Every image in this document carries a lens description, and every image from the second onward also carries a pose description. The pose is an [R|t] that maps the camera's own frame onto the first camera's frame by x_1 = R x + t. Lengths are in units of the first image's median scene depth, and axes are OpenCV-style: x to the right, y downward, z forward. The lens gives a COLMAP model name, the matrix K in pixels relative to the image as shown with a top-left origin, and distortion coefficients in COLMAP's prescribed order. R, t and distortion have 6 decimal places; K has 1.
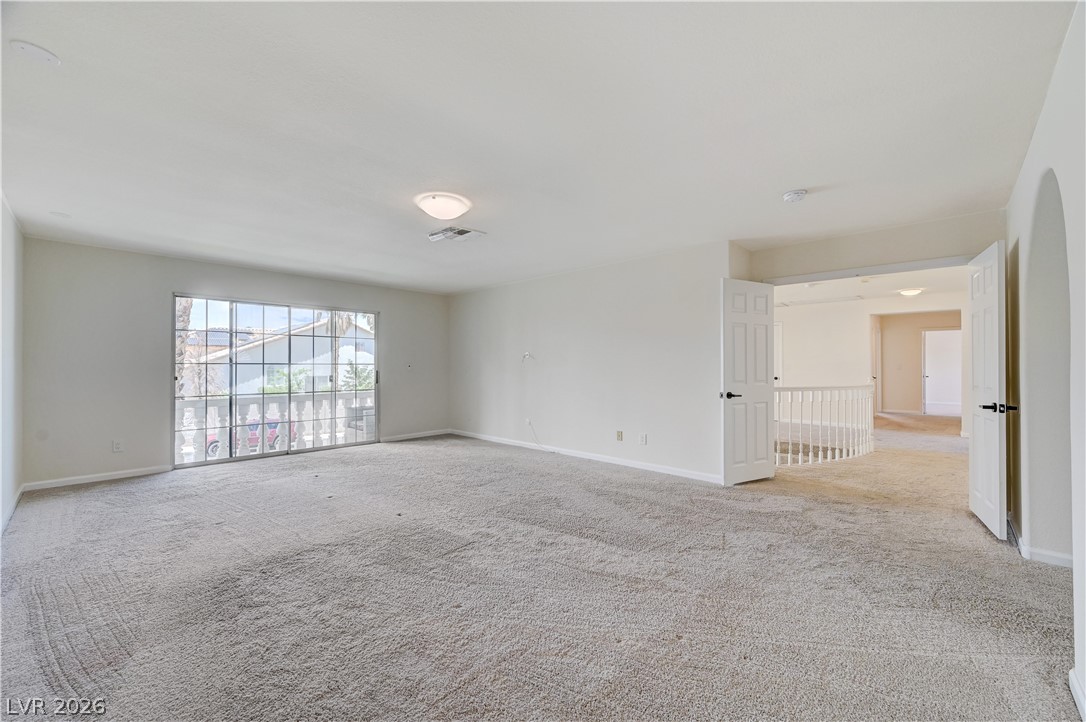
lens RADIAL K [[443.3, 0, 543.0], [0, 443.3, 361.0], [0, 0, 1]] dist [-0.000700, -0.000017]
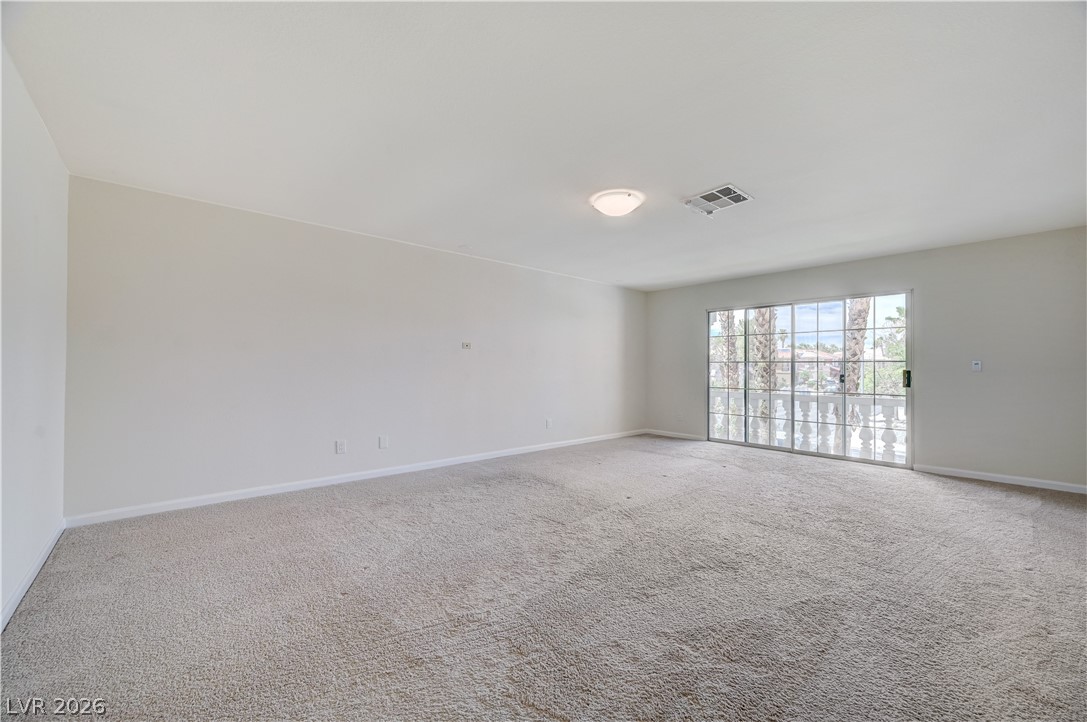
lens RADIAL K [[431.5, 0, 543.1], [0, 431.5, 365.8], [0, 0, 1]] dist [-0.000219, -0.000022]
pose [[-0.089940, -0.001924, -0.995945, 0.517432], [0.003586, 0.999991, -0.002255, 0.017360], [0.995941, -0.003774, -0.089932, 0.613341]]
